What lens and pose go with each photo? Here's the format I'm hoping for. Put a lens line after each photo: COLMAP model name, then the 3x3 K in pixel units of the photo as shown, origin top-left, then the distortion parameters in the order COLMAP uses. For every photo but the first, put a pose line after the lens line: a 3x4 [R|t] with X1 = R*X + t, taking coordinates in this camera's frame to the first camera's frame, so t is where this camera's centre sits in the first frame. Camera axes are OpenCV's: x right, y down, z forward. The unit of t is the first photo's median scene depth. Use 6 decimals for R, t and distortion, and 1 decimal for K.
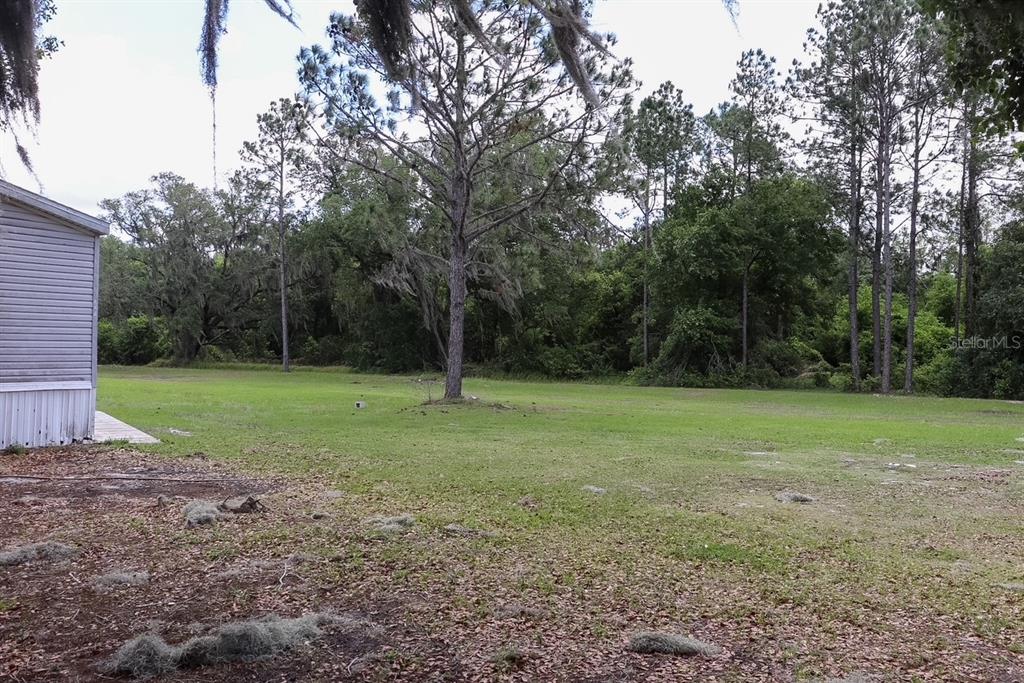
lens RADIAL K [[847.2, 0, 515.0], [0, 847.2, 345.1], [0, 0, 1]] dist [-0.182346, 0.168668]
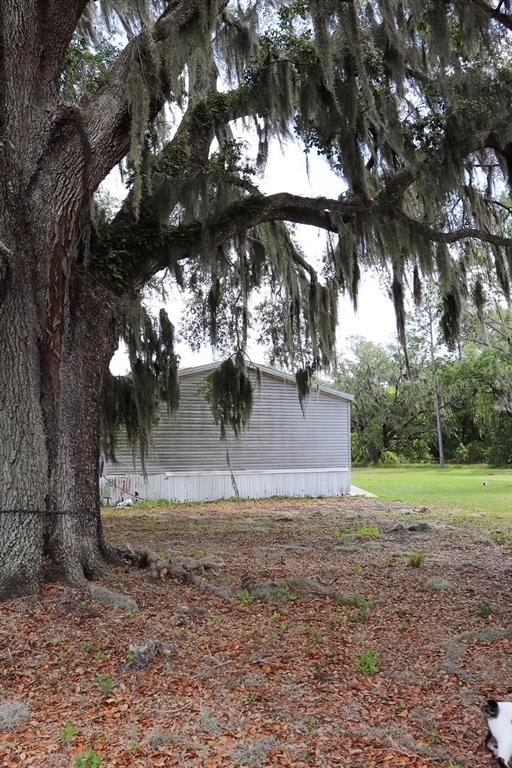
lens RADIAL K [[688.9, 0, 255.2], [0, 688.9, 338.9], [0, 0, 1]] dist [-0.167271, 0.000865]
pose [[0.859755, -0.100868, -0.500647, 0.046661], [0.018140, 0.985714, -0.167446, 0.001017], [0.510385, 0.134881, 0.849302, -0.157011]]
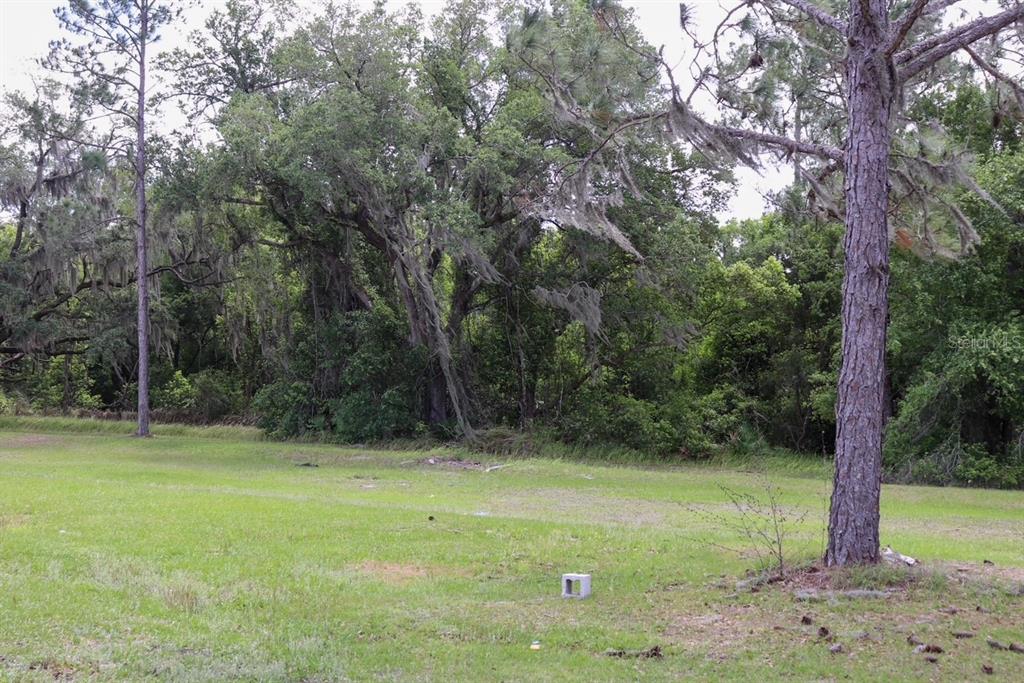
lens RADIAL K [[1279.8, 0, 512.0], [0, 1279.8, 341.5], [0, 0, 1]] dist [0.037482, 0.061740]
pose [[0.998689, 0.024212, 0.045094, -0.076718], [-0.022233, 0.998789, -0.043881, 0.003131], [-0.046102, 0.042821, 0.998019, 0.176856]]
